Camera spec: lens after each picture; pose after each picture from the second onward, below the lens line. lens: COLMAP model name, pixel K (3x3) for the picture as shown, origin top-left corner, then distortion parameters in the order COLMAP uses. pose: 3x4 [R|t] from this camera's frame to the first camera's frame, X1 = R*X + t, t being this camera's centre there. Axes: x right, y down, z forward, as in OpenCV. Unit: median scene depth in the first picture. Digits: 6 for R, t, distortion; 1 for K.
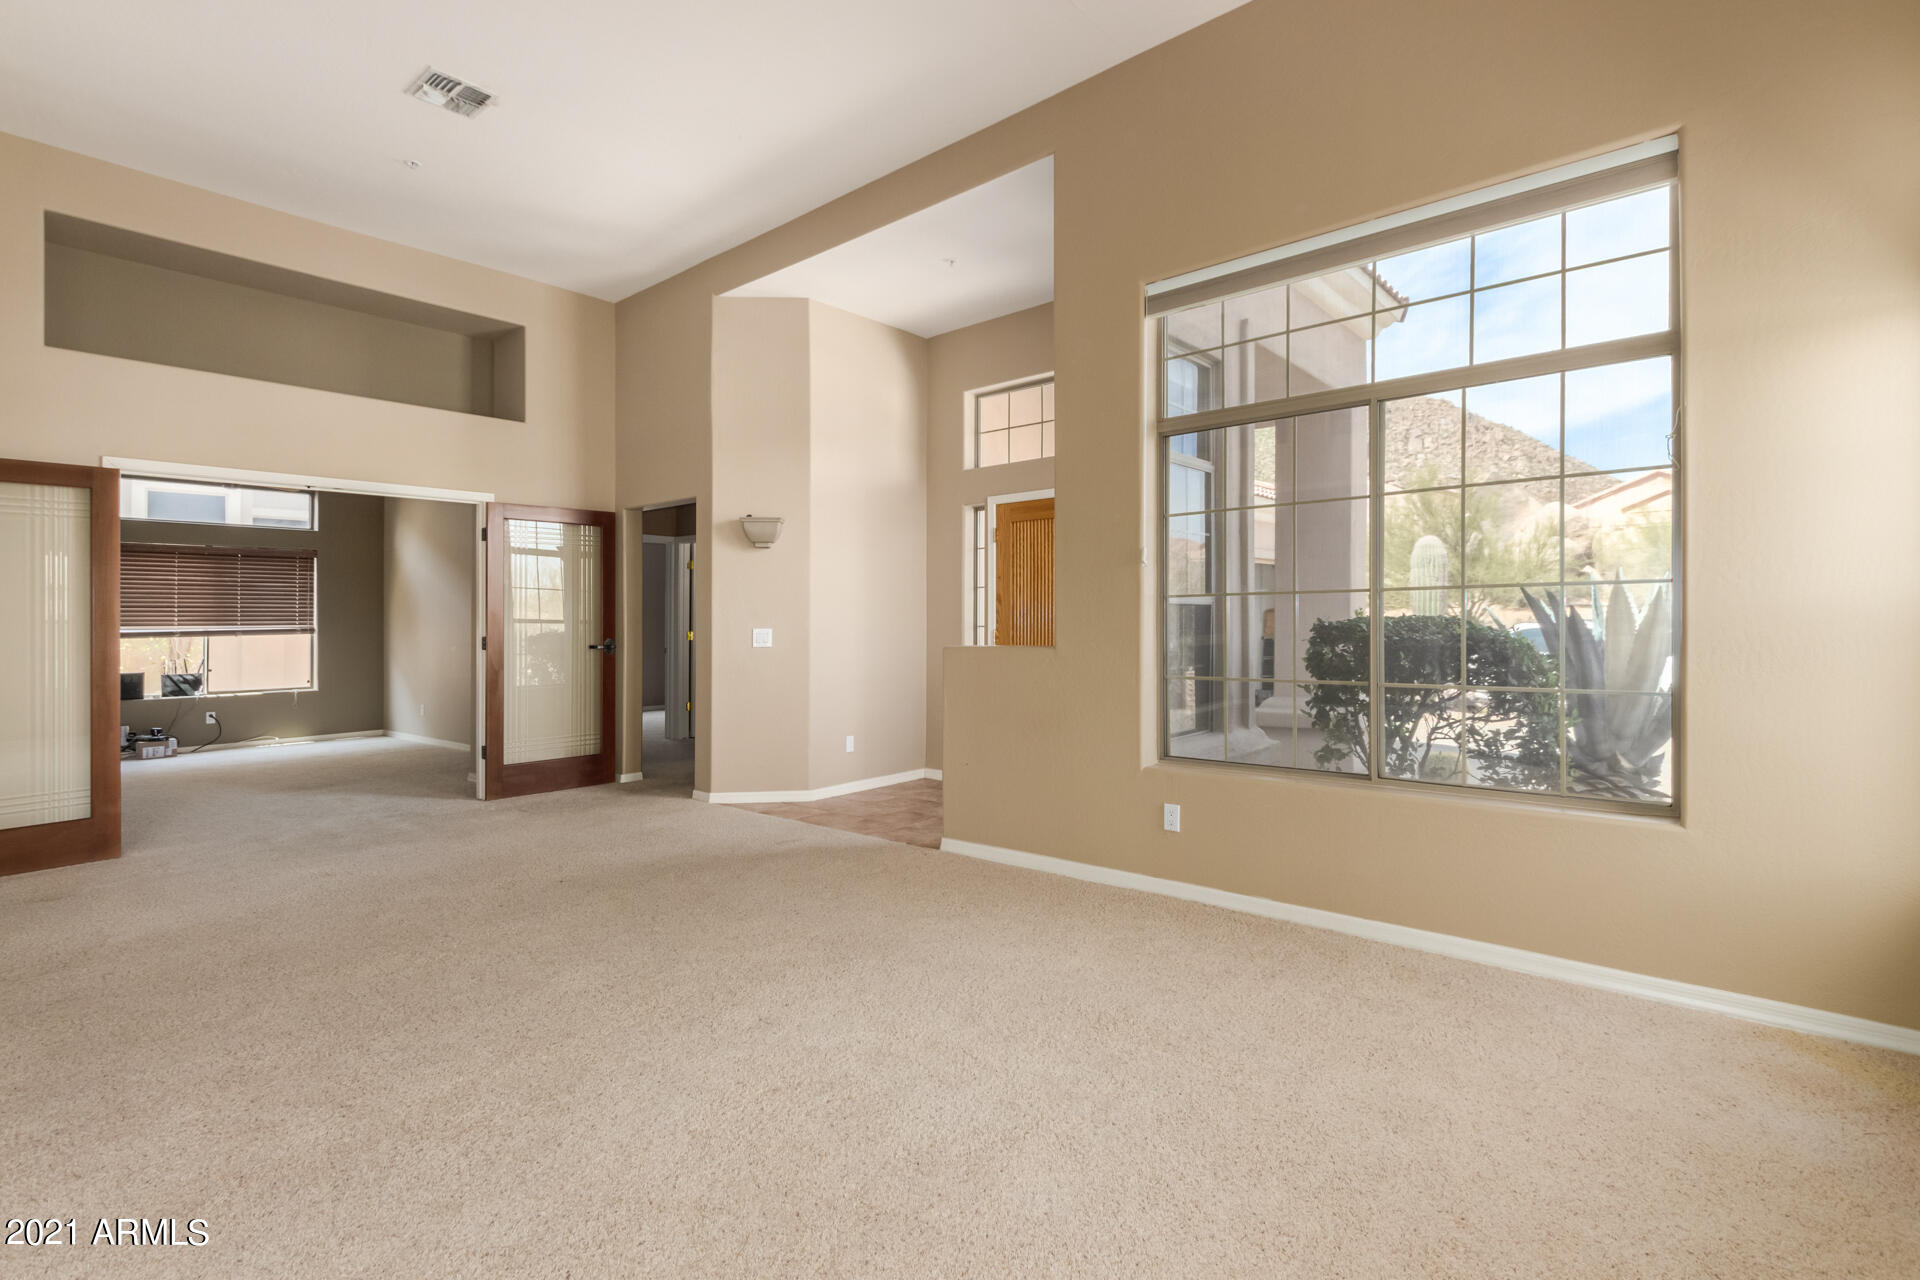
lens RADIAL K [[883.2, 0, 945.4], [0, 883.2, 629.6], [0, 0, 1]] dist [-0.000638, -0.000103]
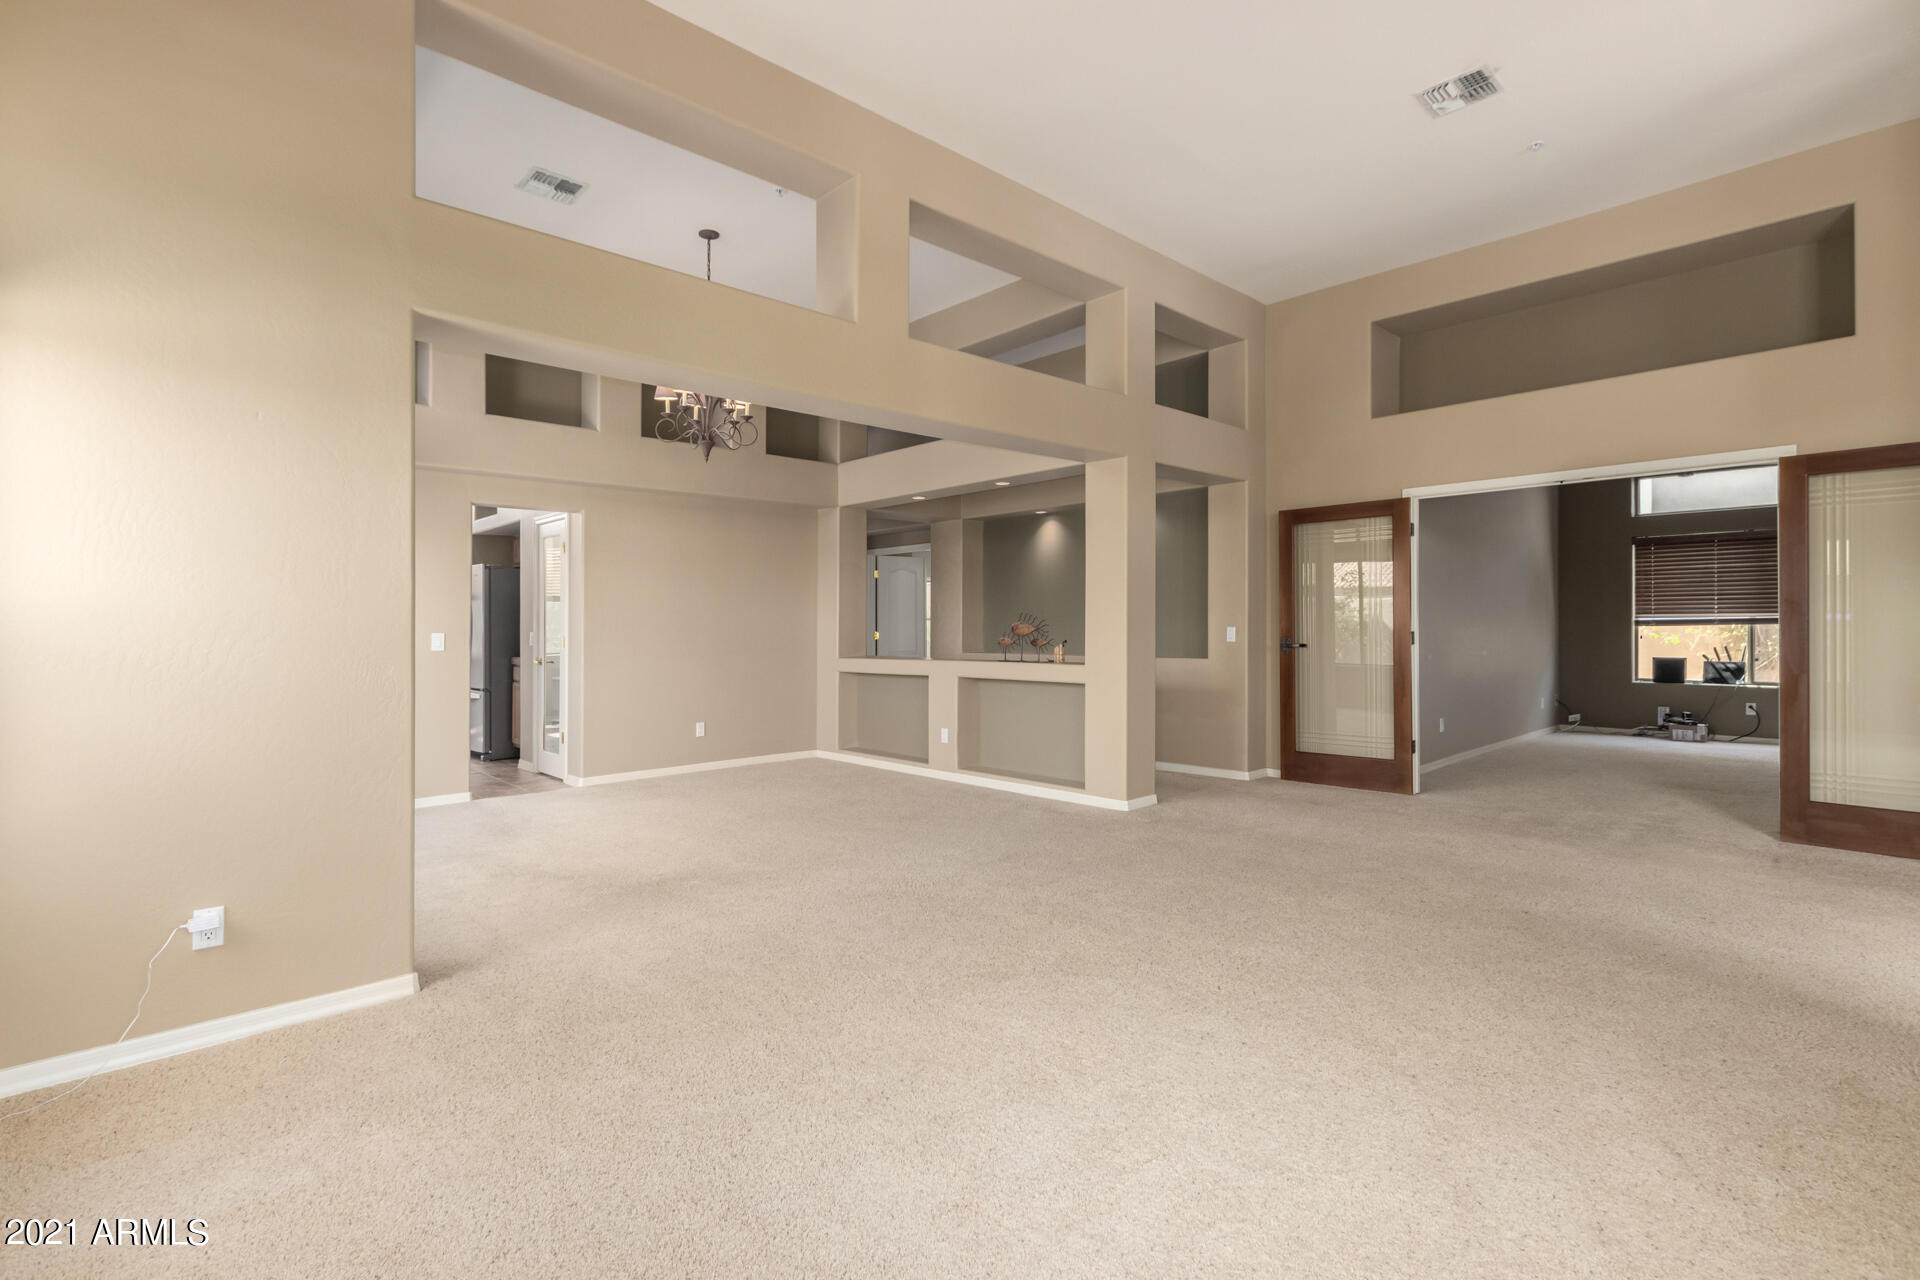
lens RADIAL K [[883.2, 0, 948.5], [0, 883.2, 628.8], [0, 0, 1]] dist [-0.000638, -0.000103]
pose [[-0.098975, 0.019158, -0.994906, 0.216274], [-0.000238, 0.999814, 0.019276, -0.006174], [0.995090, 0.002145, -0.098952, 0.226020]]
